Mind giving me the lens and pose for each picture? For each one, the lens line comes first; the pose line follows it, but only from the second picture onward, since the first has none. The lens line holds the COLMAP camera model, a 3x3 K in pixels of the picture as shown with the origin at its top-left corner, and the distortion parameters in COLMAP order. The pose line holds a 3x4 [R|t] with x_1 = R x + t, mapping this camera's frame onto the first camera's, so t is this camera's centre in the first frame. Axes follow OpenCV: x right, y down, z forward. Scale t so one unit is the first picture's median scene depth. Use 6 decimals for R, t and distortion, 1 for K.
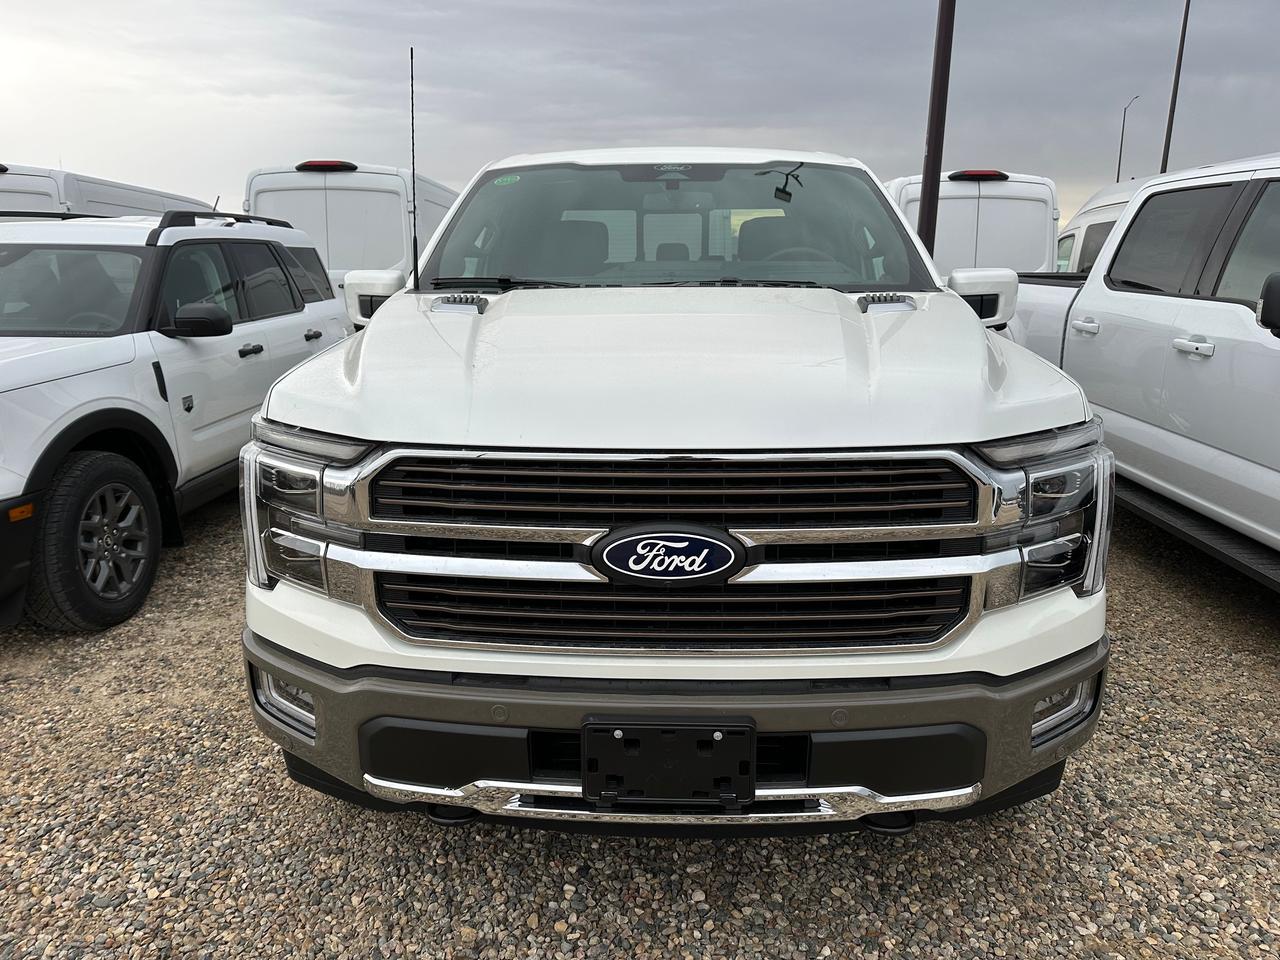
lens RADIAL K [[903.1, 0, 640.0], [0, 903.1, 480.0], [0, 0, 1]] dist [0.063812, -0.078940]
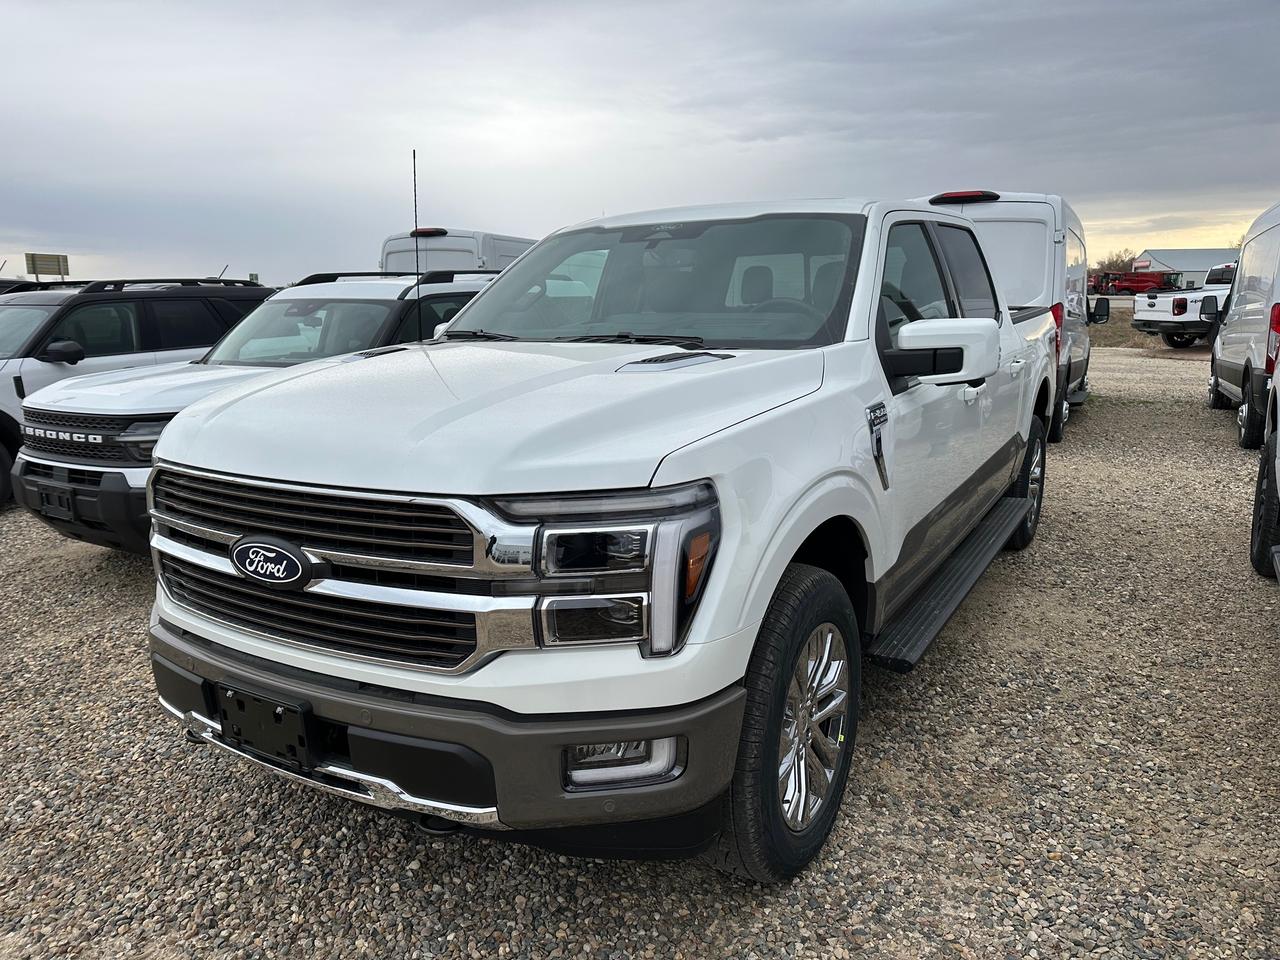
lens RADIAL K [[886.9, 0, 639.2], [0, 886.9, 472.7], [0, 0, 1]] dist [-0.017493, -0.000633]
pose [[0.890617, 0.074687, -0.448578, 1.031951], [-0.089919, 0.995868, -0.012718, -0.072503], [0.445775, 0.051663, 0.893653, 0.109707]]
